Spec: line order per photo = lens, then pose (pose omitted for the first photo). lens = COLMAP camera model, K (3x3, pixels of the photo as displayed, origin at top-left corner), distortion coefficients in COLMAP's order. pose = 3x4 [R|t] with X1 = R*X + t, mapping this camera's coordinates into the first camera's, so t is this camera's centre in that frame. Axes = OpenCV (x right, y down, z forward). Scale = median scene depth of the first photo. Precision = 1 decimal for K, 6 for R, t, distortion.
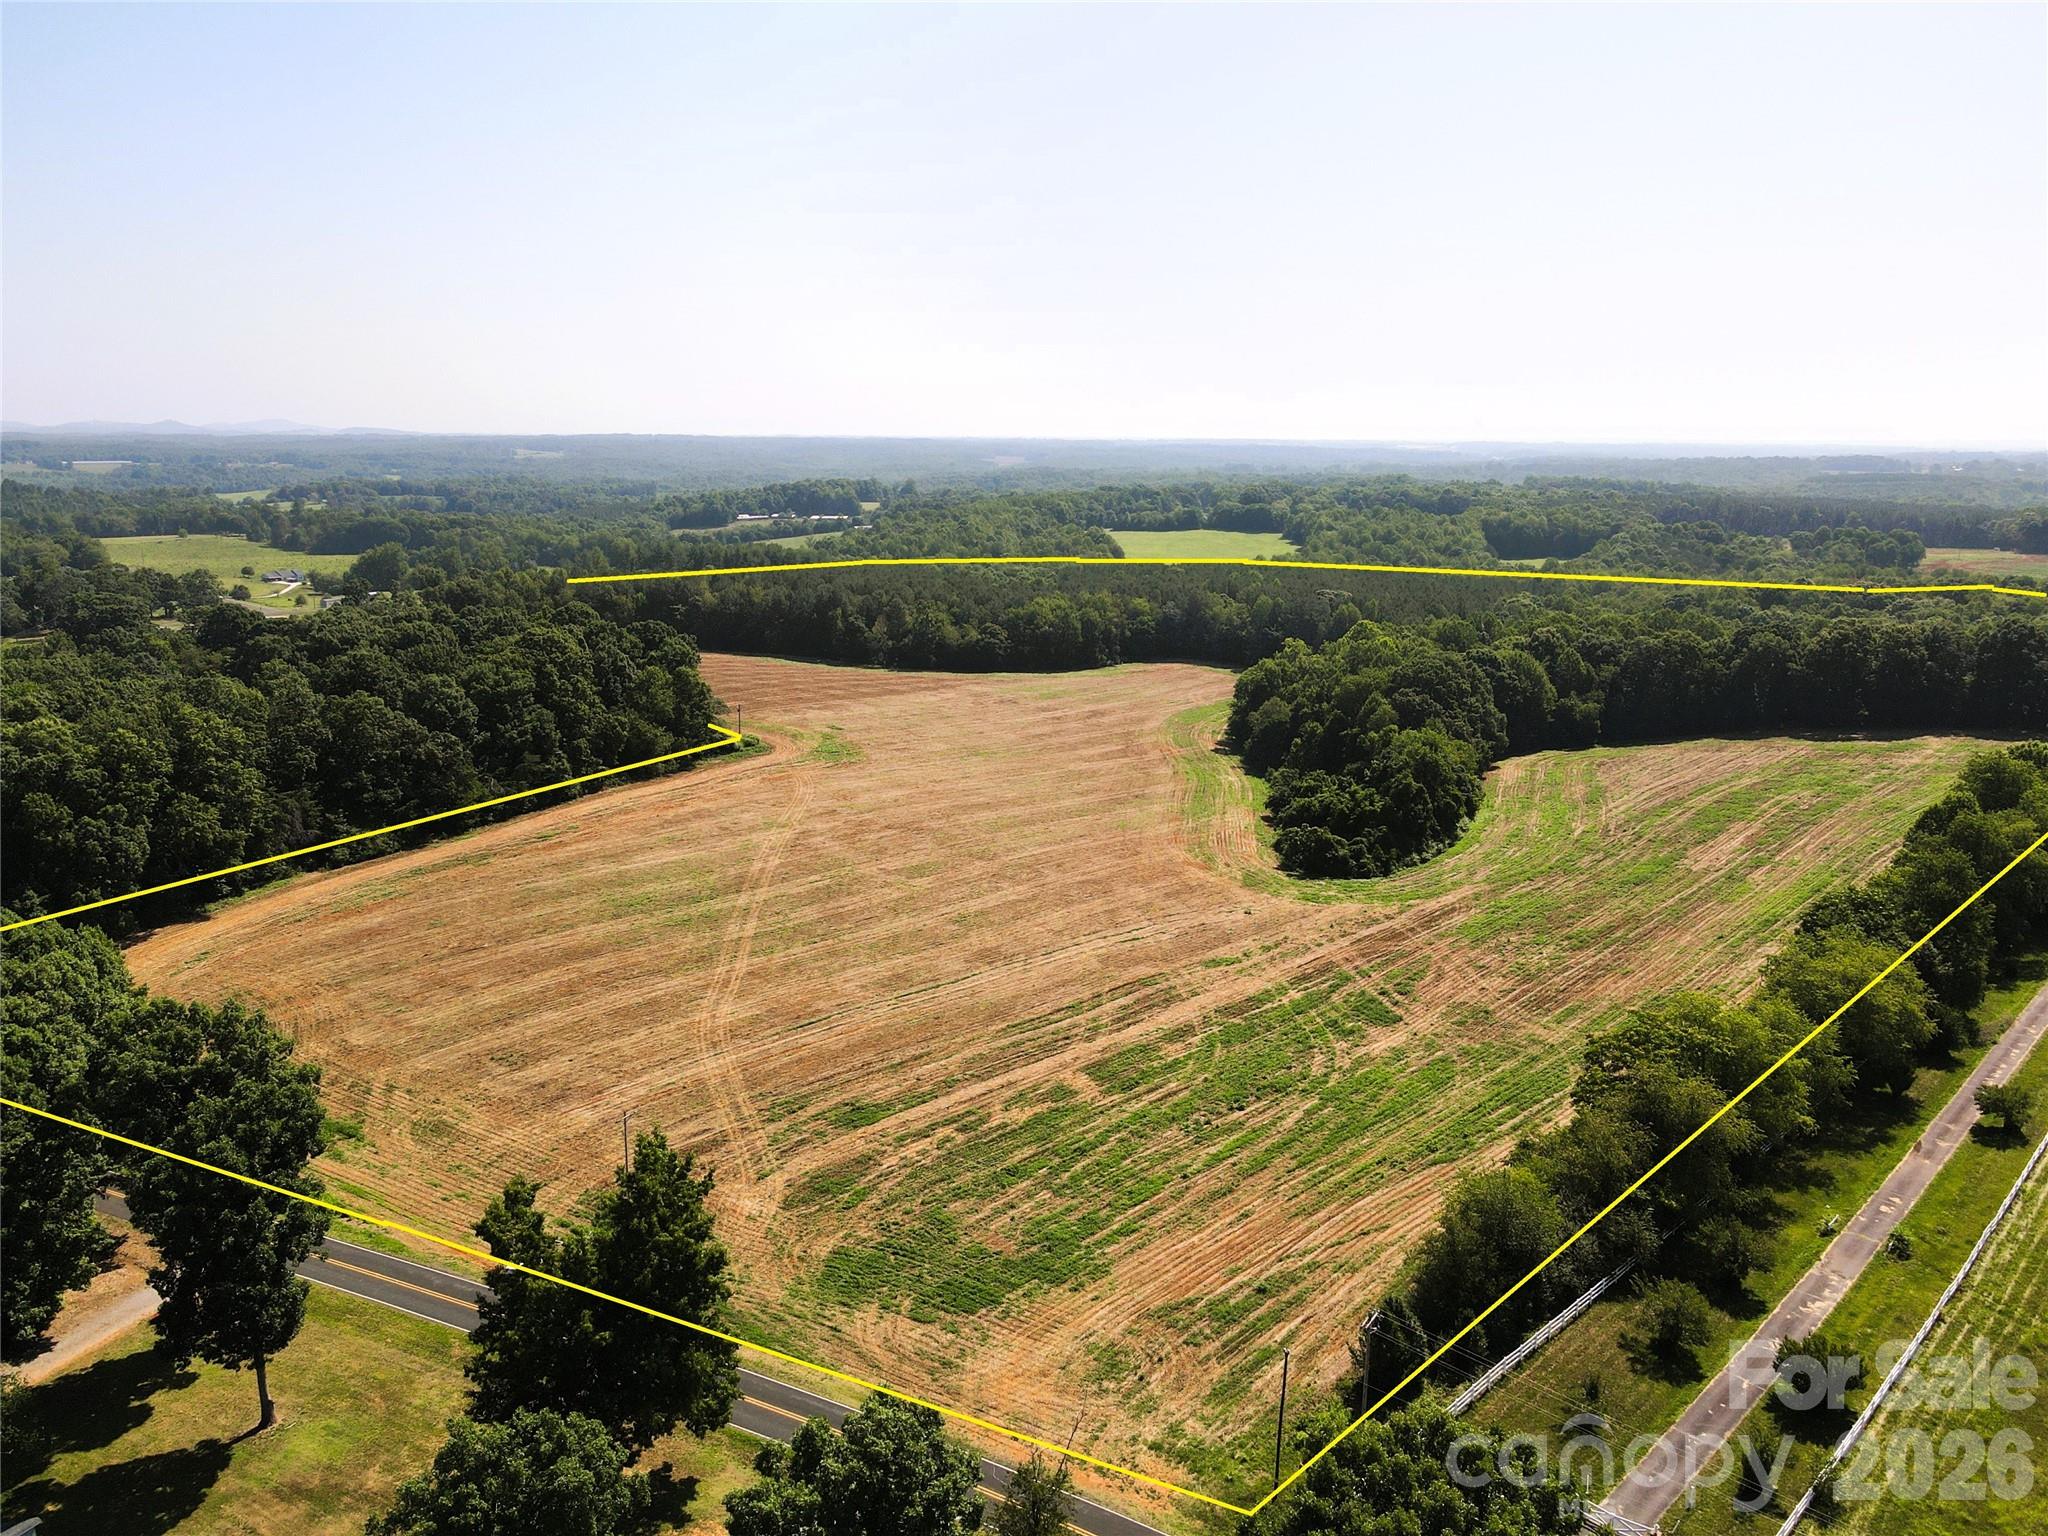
lens RADIAL K [[1501.8, 0, 1006.9], [0, 1501.8, 760.6], [0, 0, 1]] dist [0.008565, 0.016809]
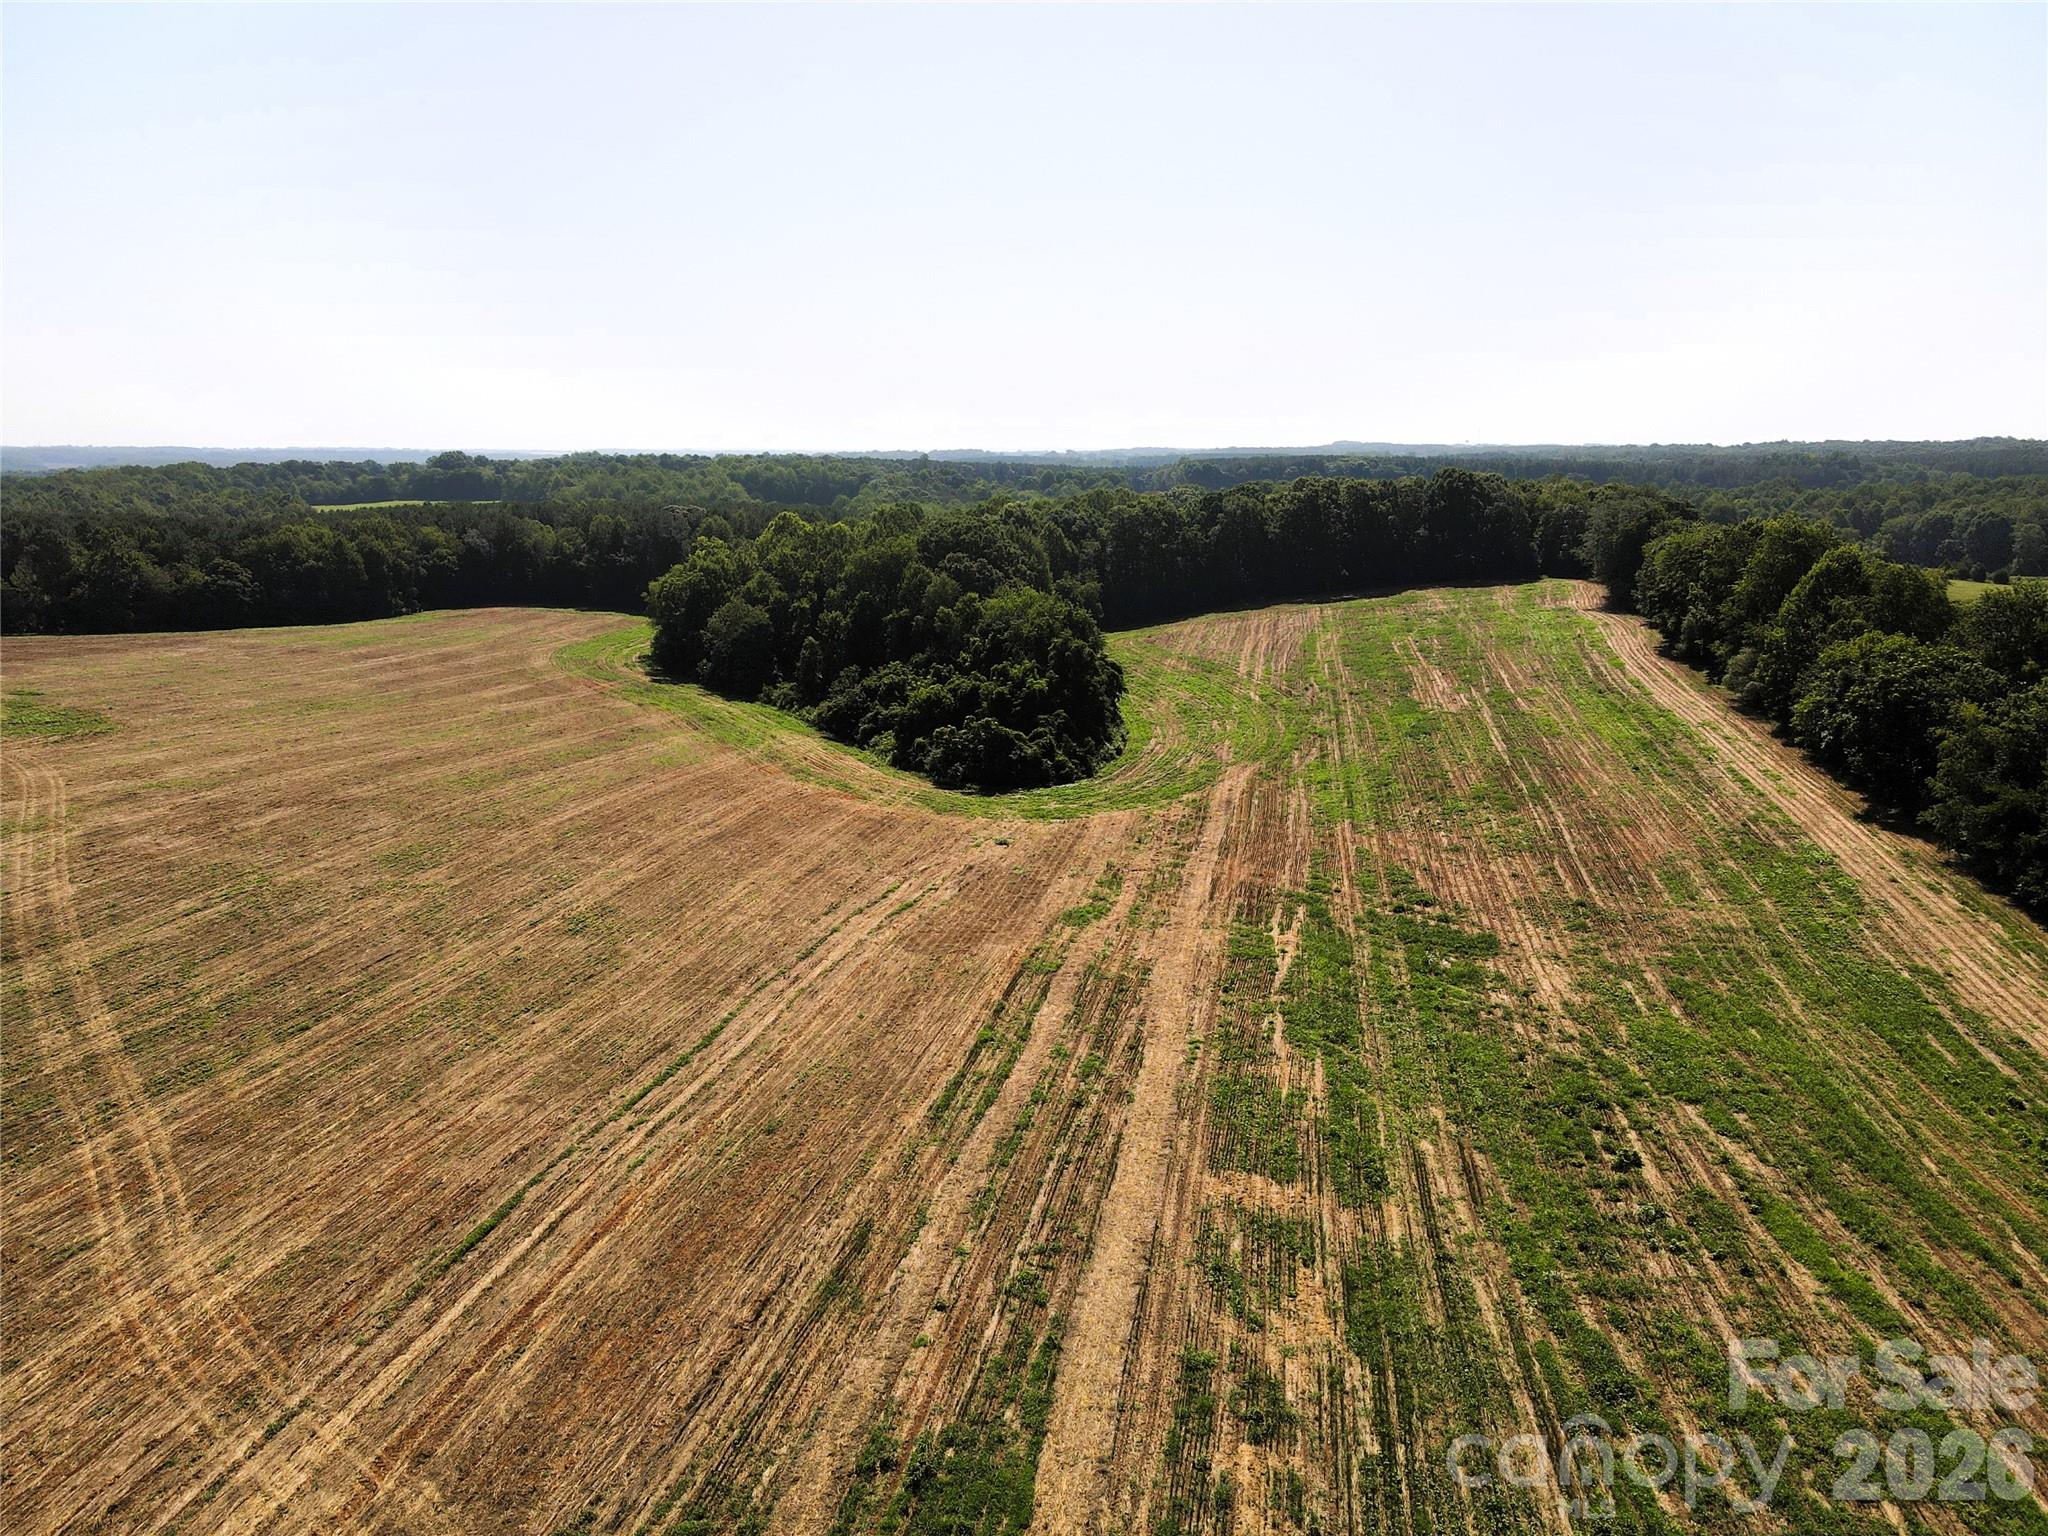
lens RADIAL K [[1501.8, 0, 1009.8], [0, 1501.8, 763.0], [0, 0, 1]] dist [0.008565, 0.016809]
pose [[0.847871, -0.116291, 0.517292, -0.144408], [0.119964, 0.992425, 0.026477, 0.051296], [-0.516453, 0.039608, 0.855399, 0.459005]]
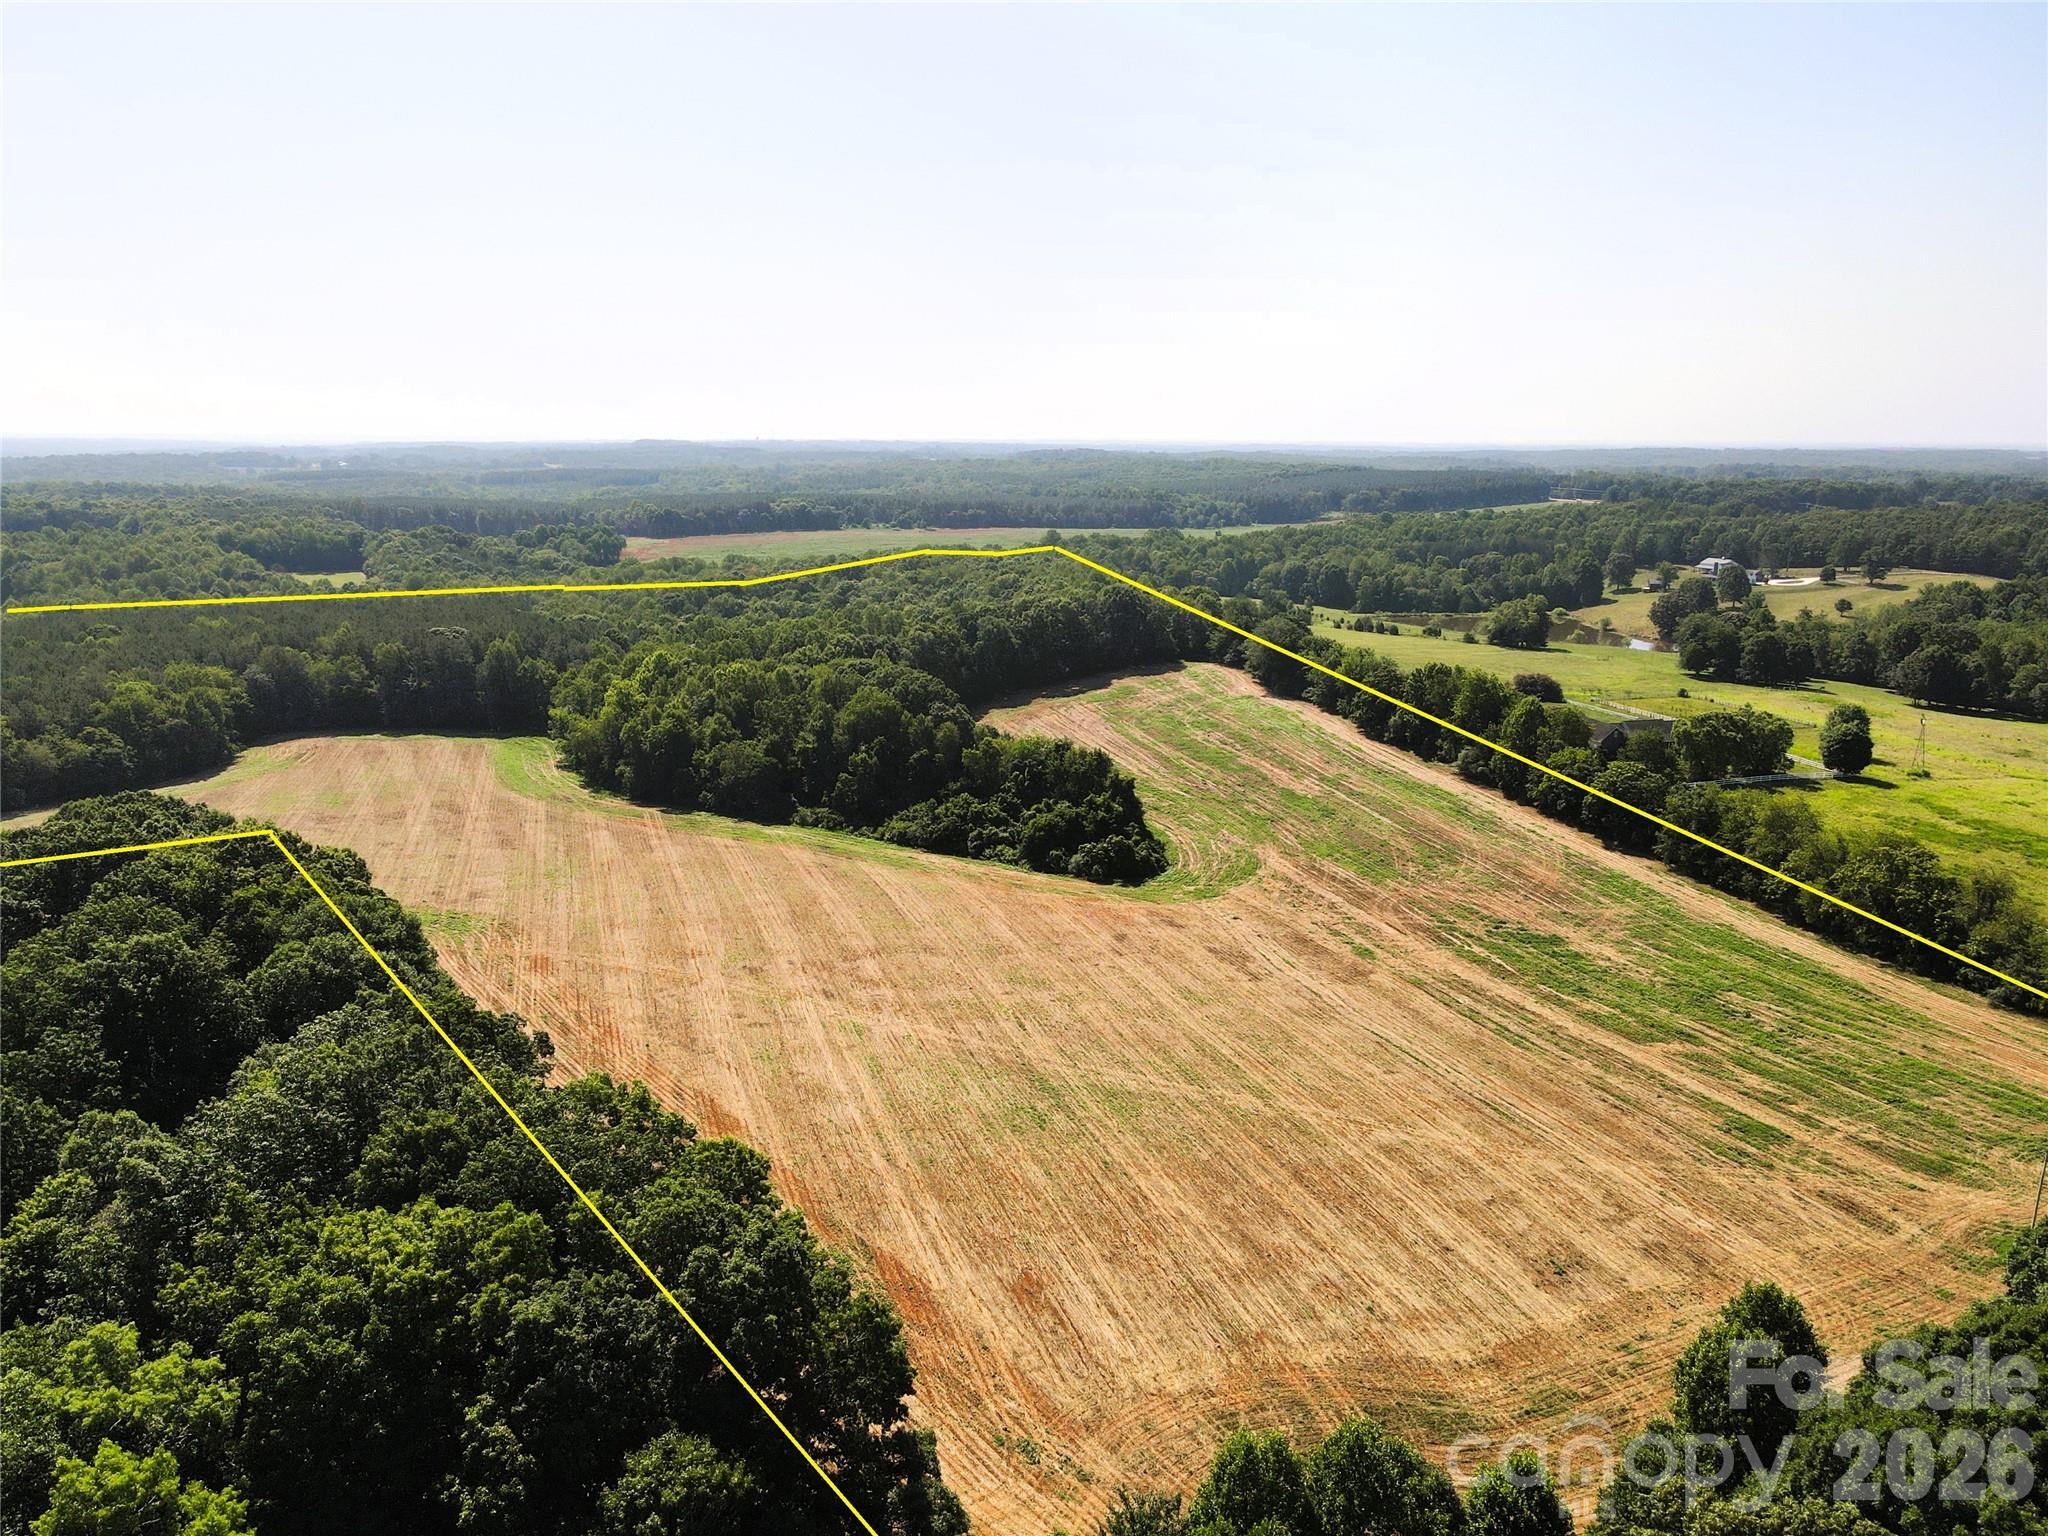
lens RADIAL K [[1501.8, 0, 1019.3], [0, 1501.8, 758.0], [0, 0, 1]] dist [0.008565, 0.016809]
pose [[0.510185, -0.186060, 0.839698, -0.759186], [0.183796, 0.977352, 0.104890, -0.142902], [-0.840196, 0.100820, 0.532828, 0.533020]]
